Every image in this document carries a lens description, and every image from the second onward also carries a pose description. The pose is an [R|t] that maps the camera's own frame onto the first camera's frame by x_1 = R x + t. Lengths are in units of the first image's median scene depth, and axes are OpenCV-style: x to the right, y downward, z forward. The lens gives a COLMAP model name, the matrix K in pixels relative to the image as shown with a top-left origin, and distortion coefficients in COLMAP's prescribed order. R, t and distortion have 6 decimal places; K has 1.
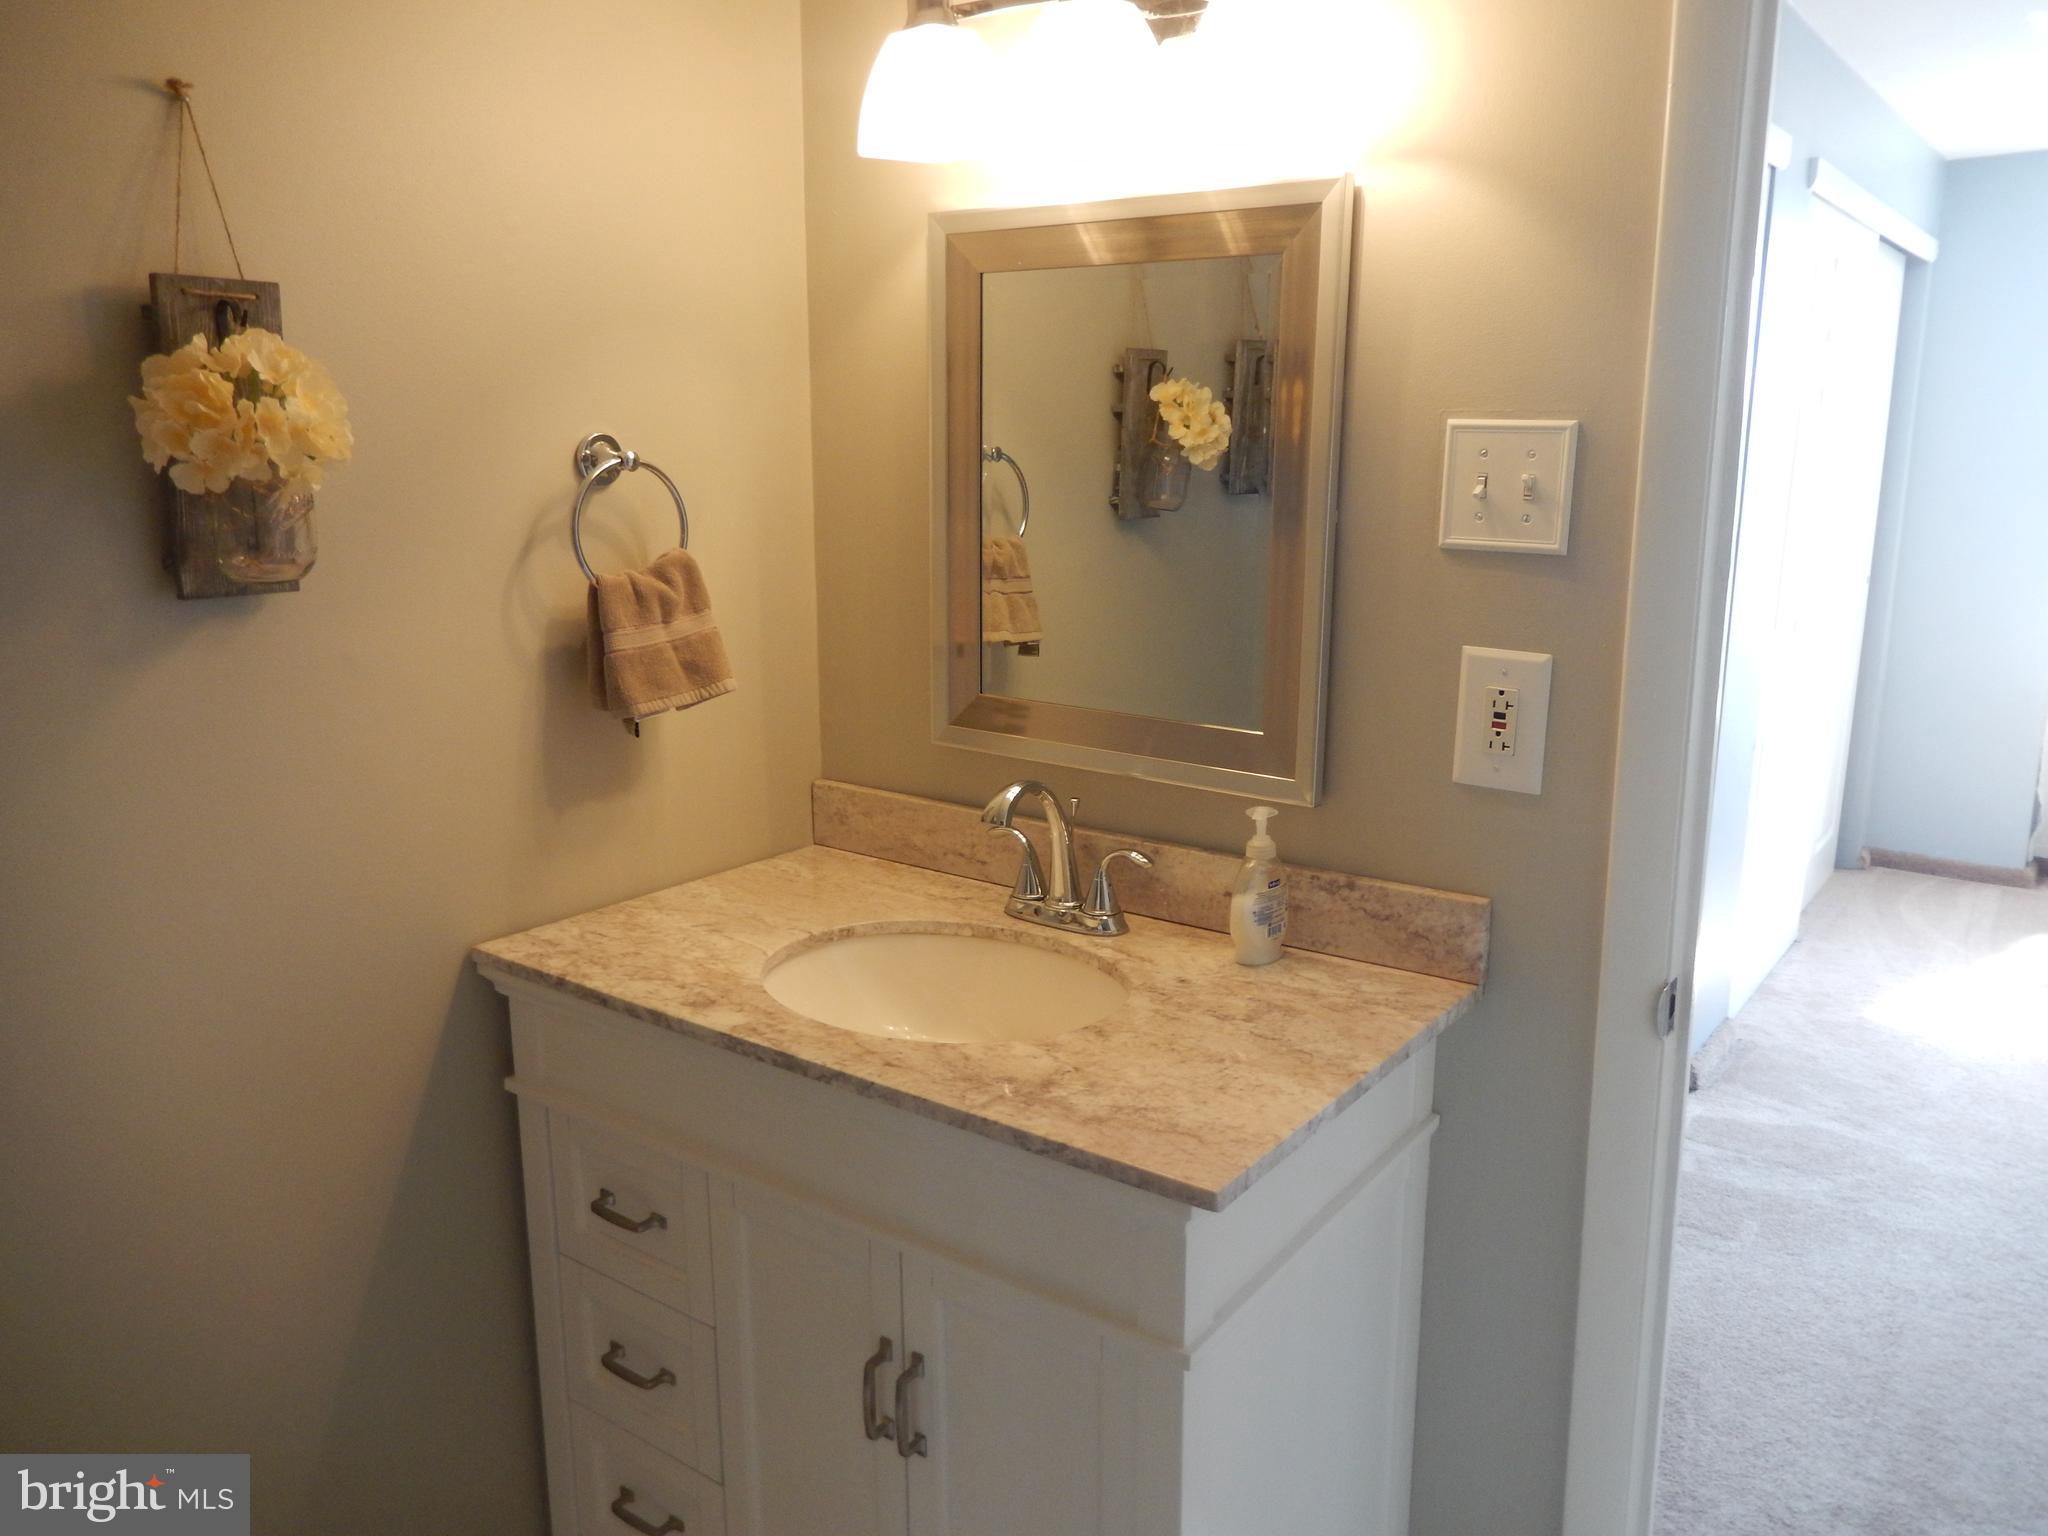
lens RADIAL K [[1527.8, 0, 1025.4], [0, 1527.8, 768.0], [0, 0, 1]] dist [-0.000702, -0.000441]
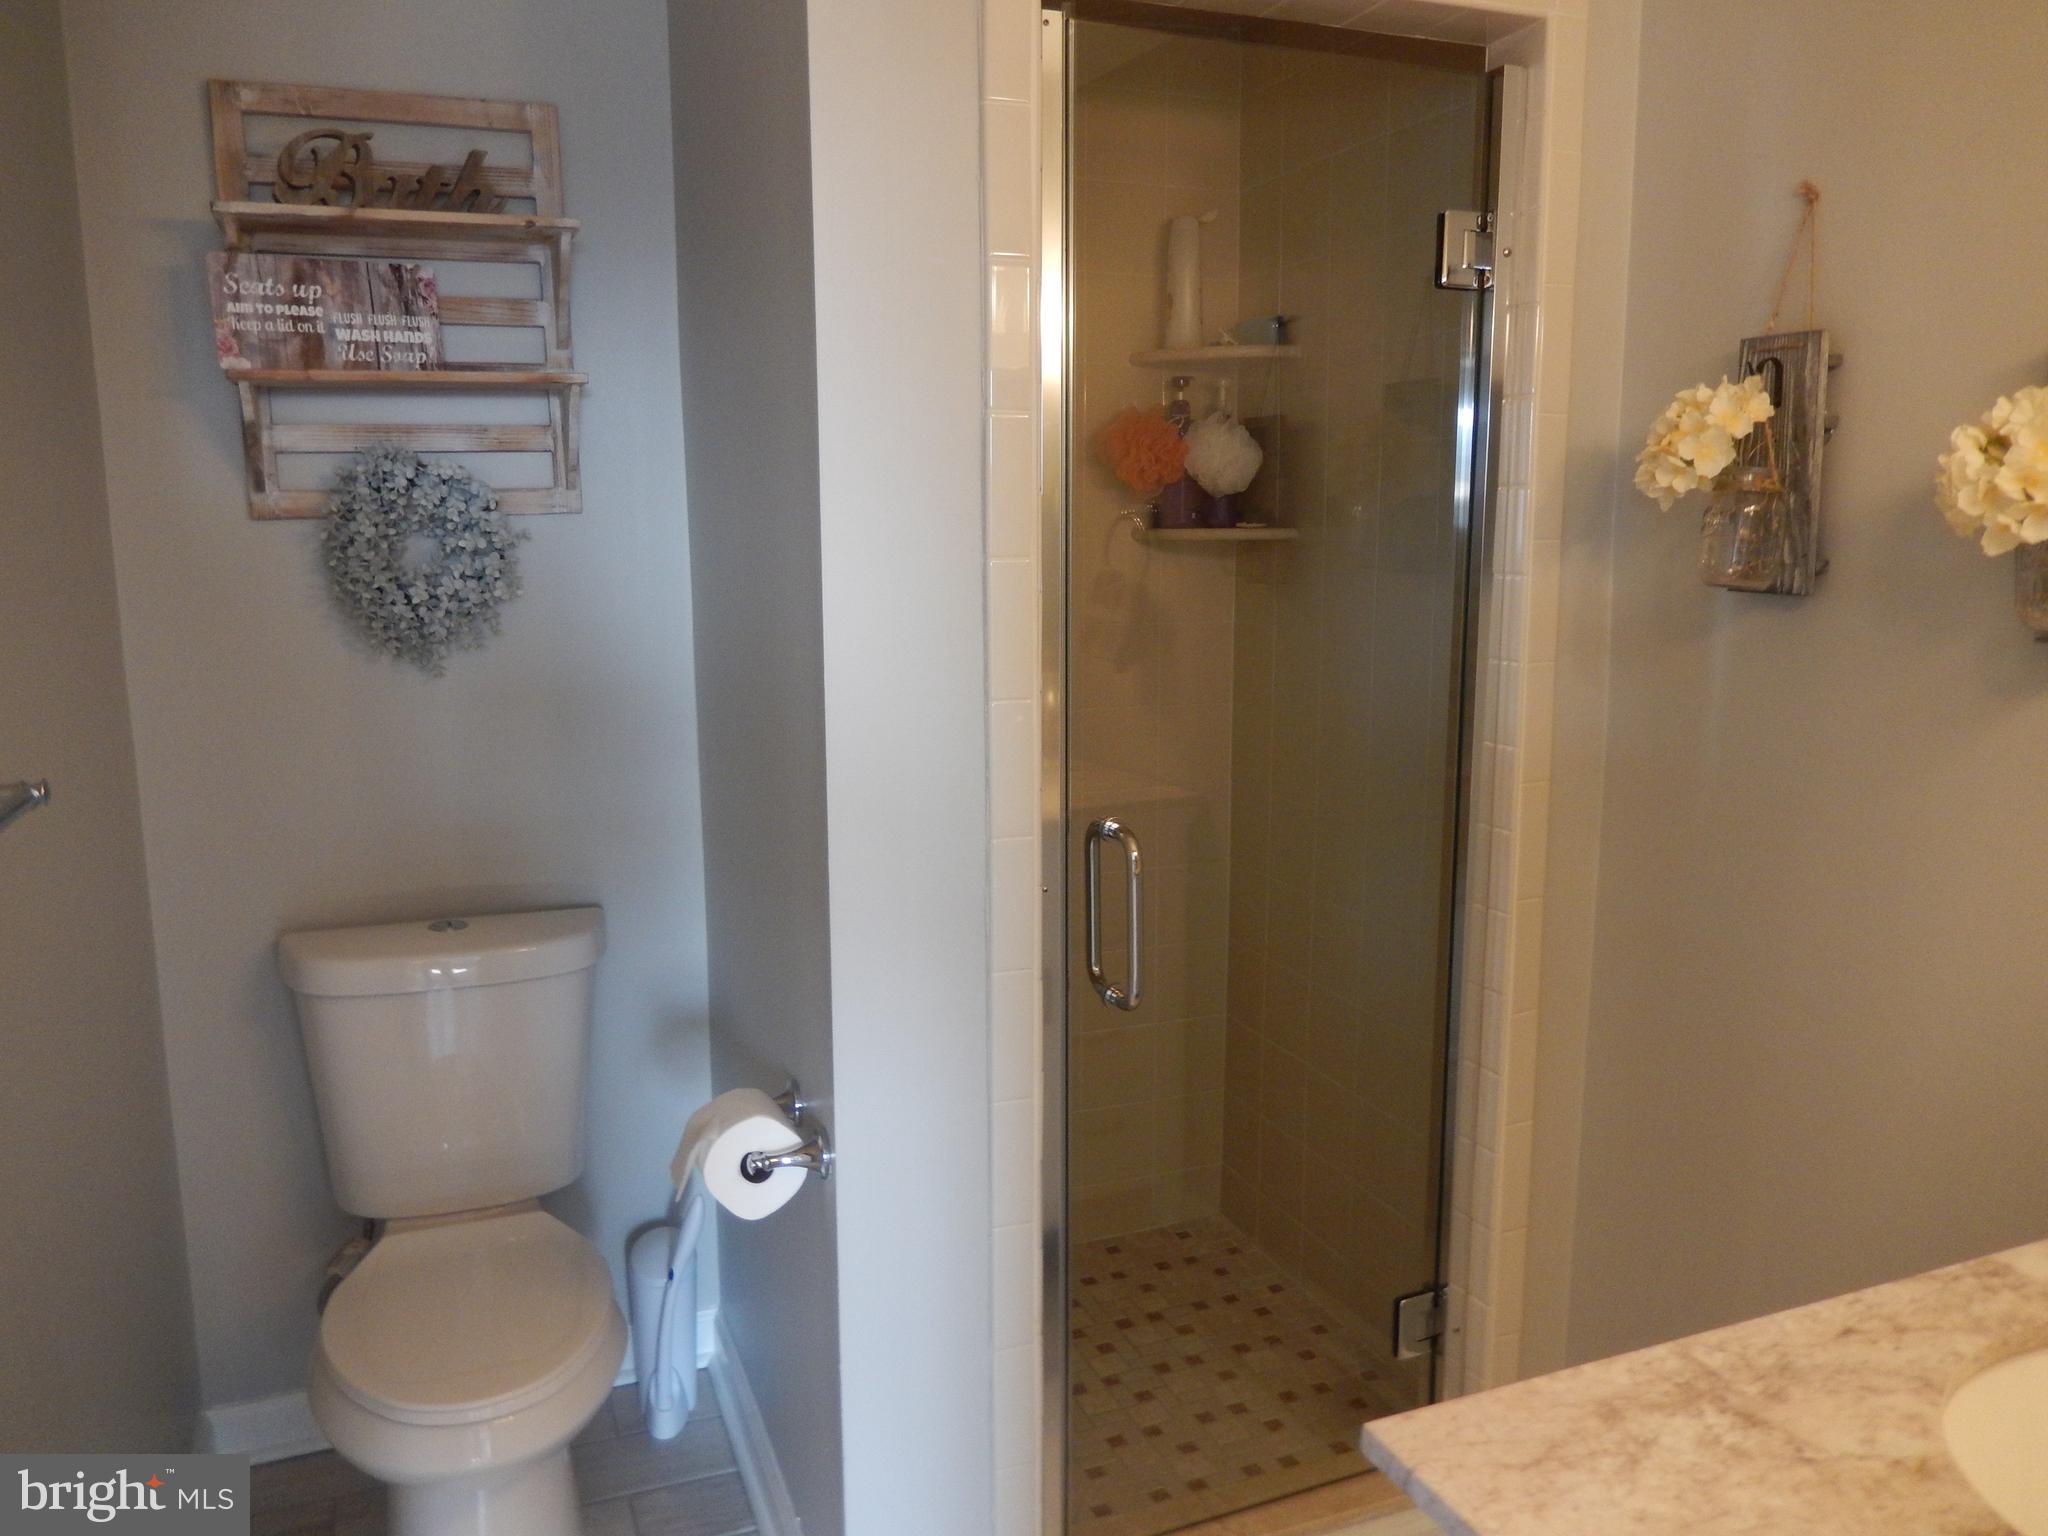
lens RADIAL K [[1527.8, 0, 1025.4], [0, 1527.8, 765.5], [0, 0, 1]] dist [-0.000702, -0.000441]
pose [[-0.531779, 0.143142, -0.834698, 0.723865], [-0.180697, 0.943738, 0.276962, -0.201793], [0.827381, 0.298110, -0.475995, 0.982075]]
